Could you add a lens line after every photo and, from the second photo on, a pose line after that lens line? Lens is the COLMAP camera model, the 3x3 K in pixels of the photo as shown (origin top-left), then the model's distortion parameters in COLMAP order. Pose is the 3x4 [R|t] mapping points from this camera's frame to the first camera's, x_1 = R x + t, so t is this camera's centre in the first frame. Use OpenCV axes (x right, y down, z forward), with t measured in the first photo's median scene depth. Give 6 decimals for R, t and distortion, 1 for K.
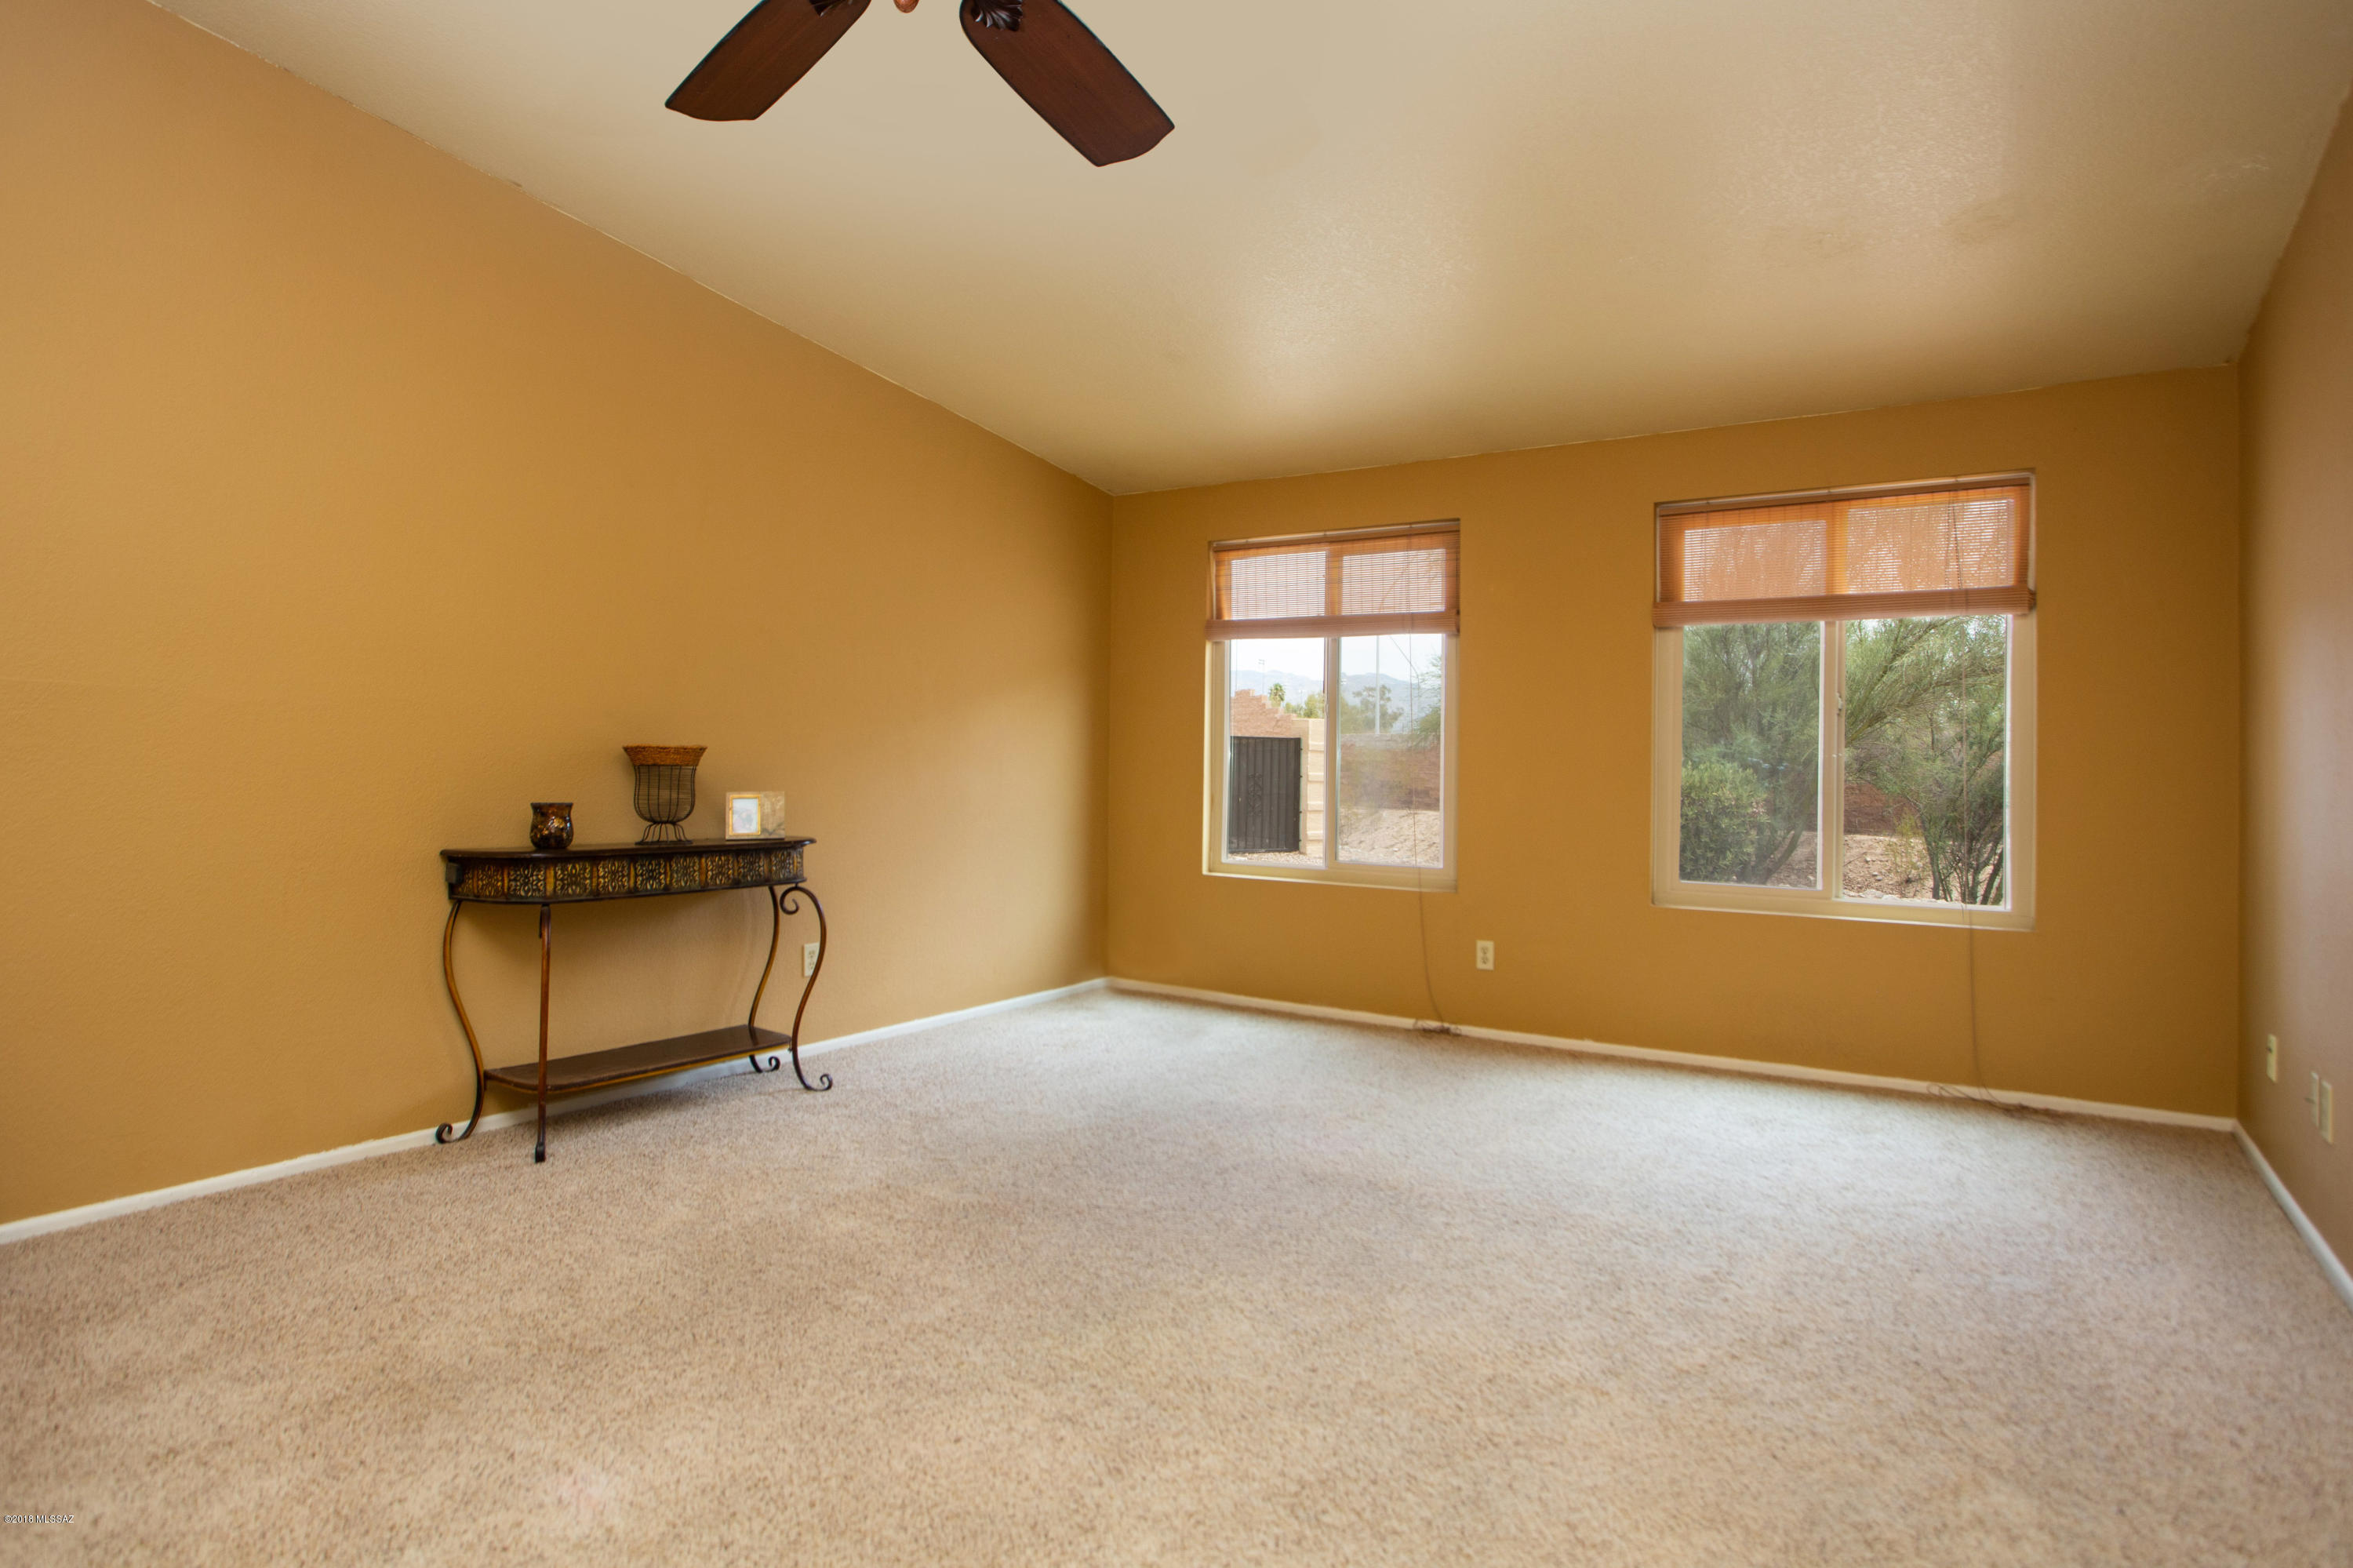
lens RADIAL K [[1253.2, 0, 1176.5], [0, 1253.2, 784.0], [0, 0, 1]] dist [-0.000445, 0.000254]
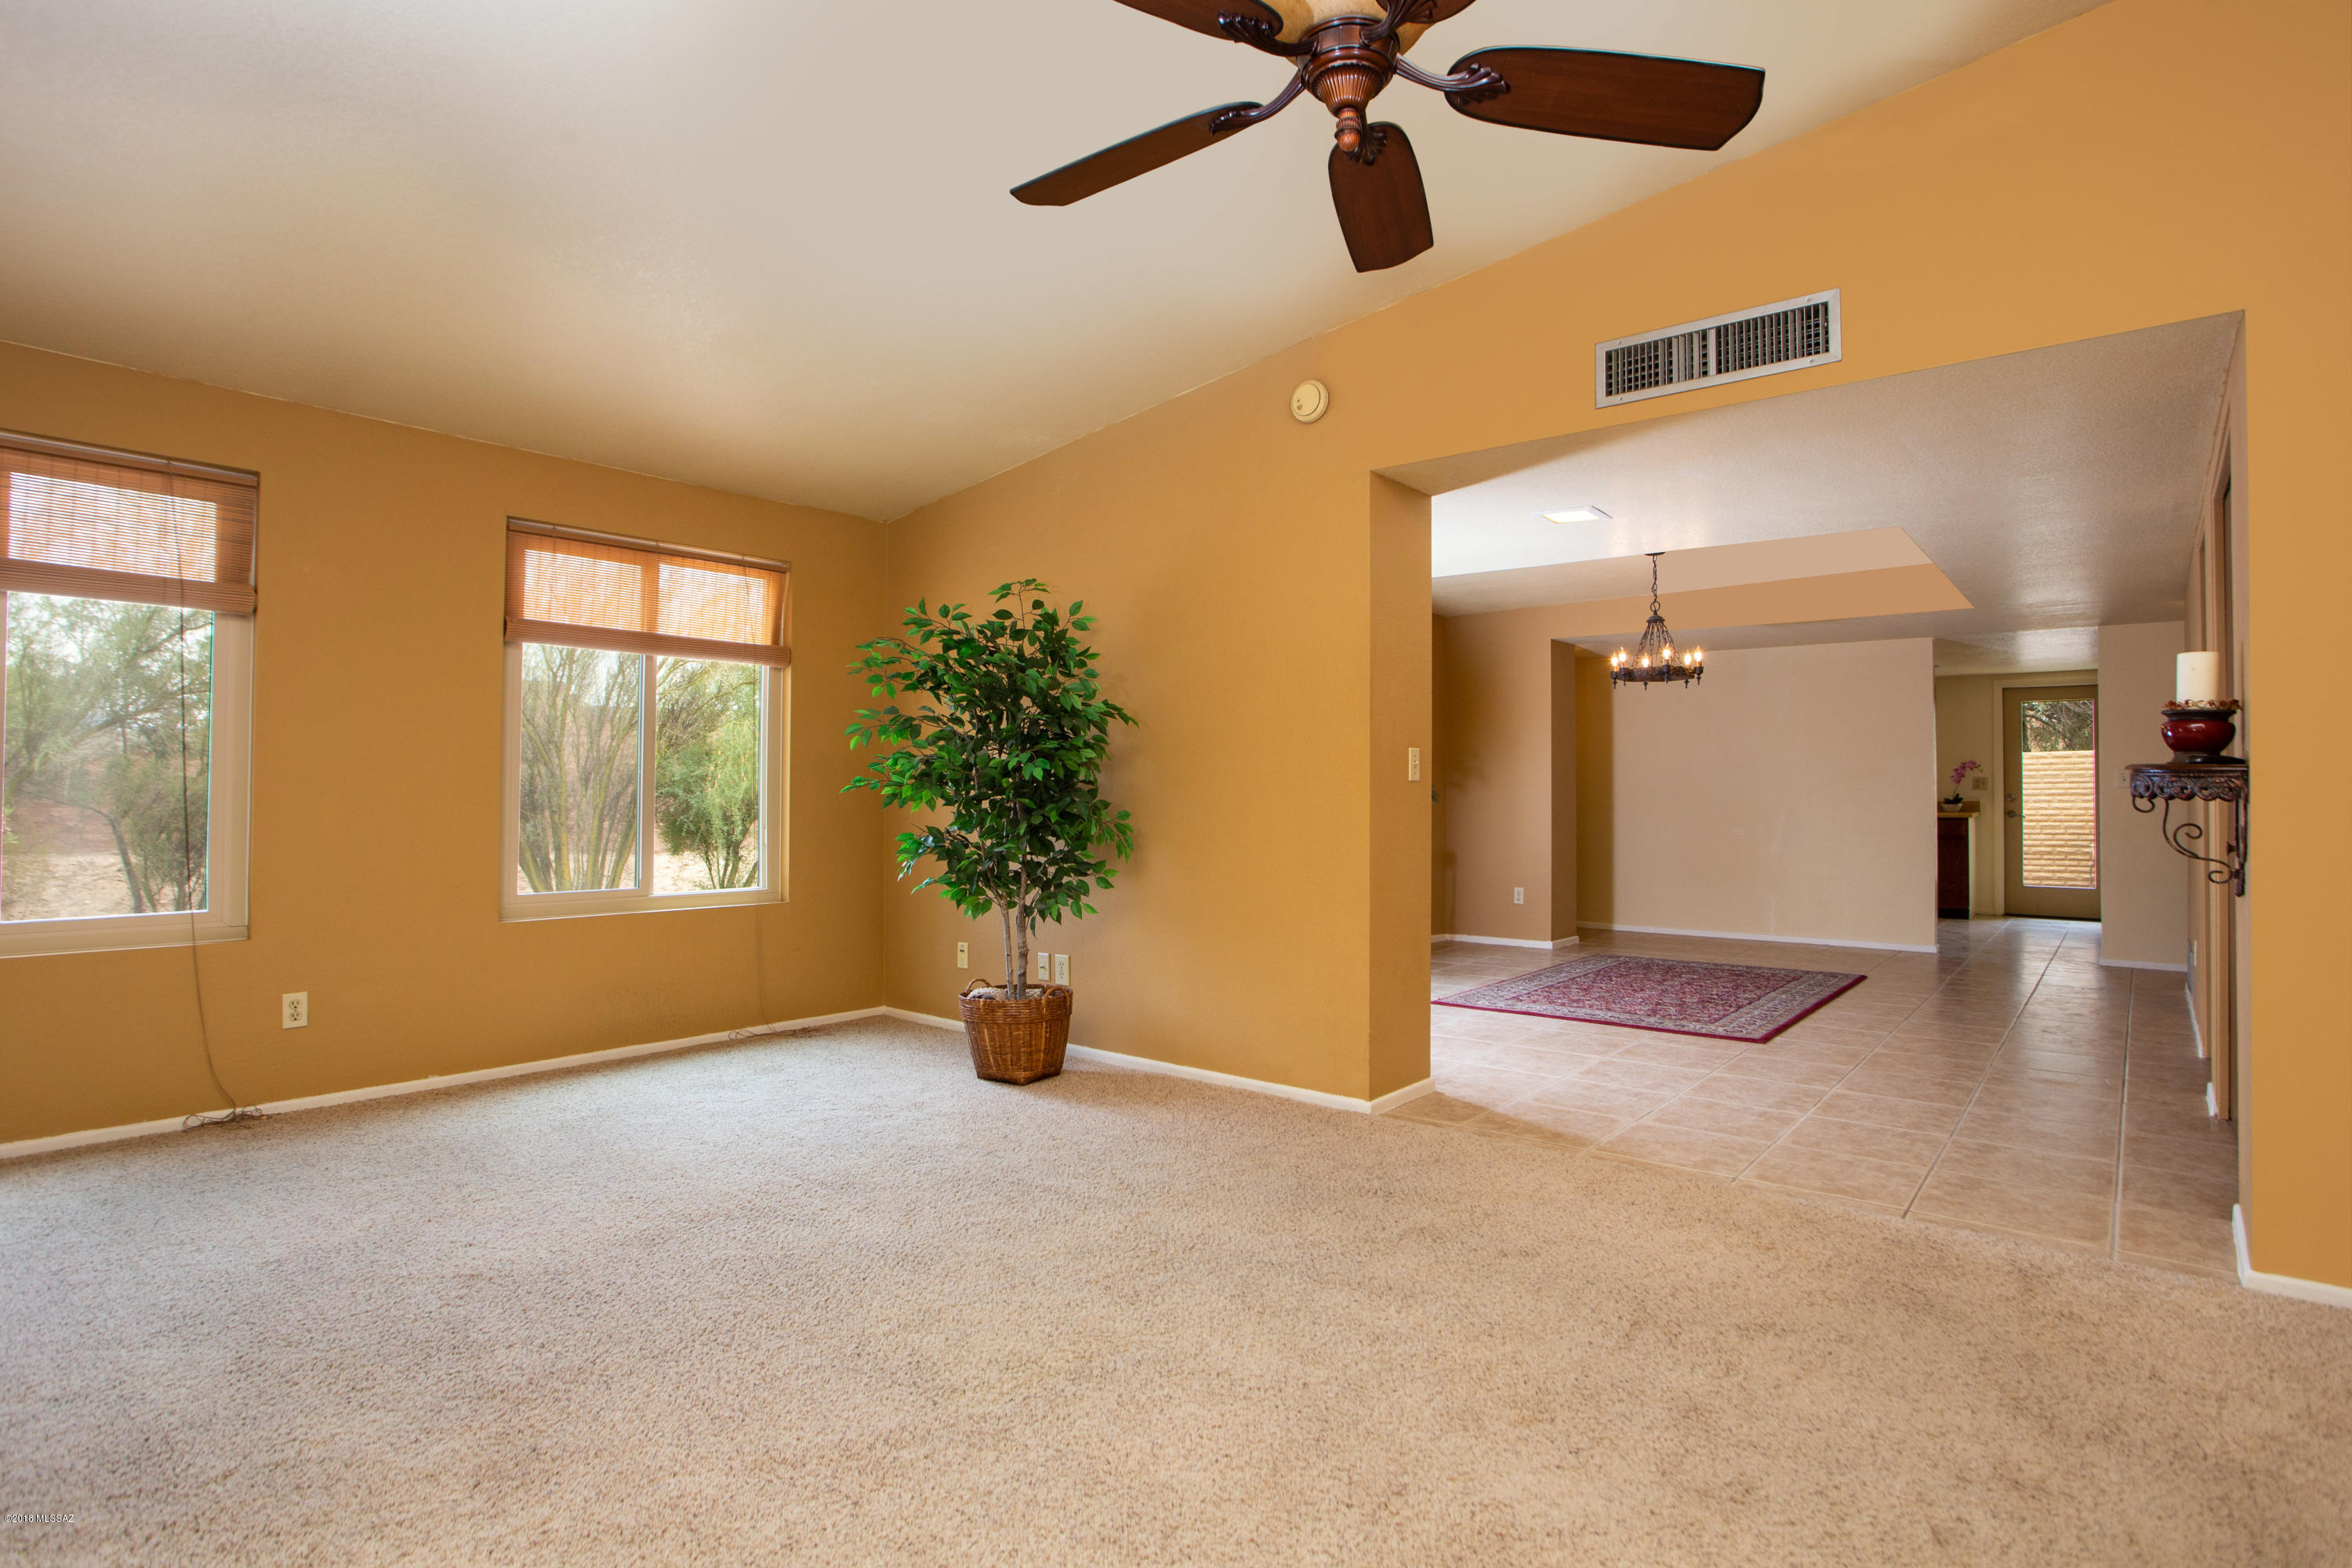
lens RADIAL K [[1218.1, 0, 1180.3], [0, 1218.1, 753.2], [0, 0, 1]] dist [-0.000424, 0.000239]
pose [[0.160958, 0.012677, 0.986880, -0.501042], [0.005135, 0.999893, -0.013681, -0.020639], [-0.986948, 0.007270, 0.160876, 0.325657]]
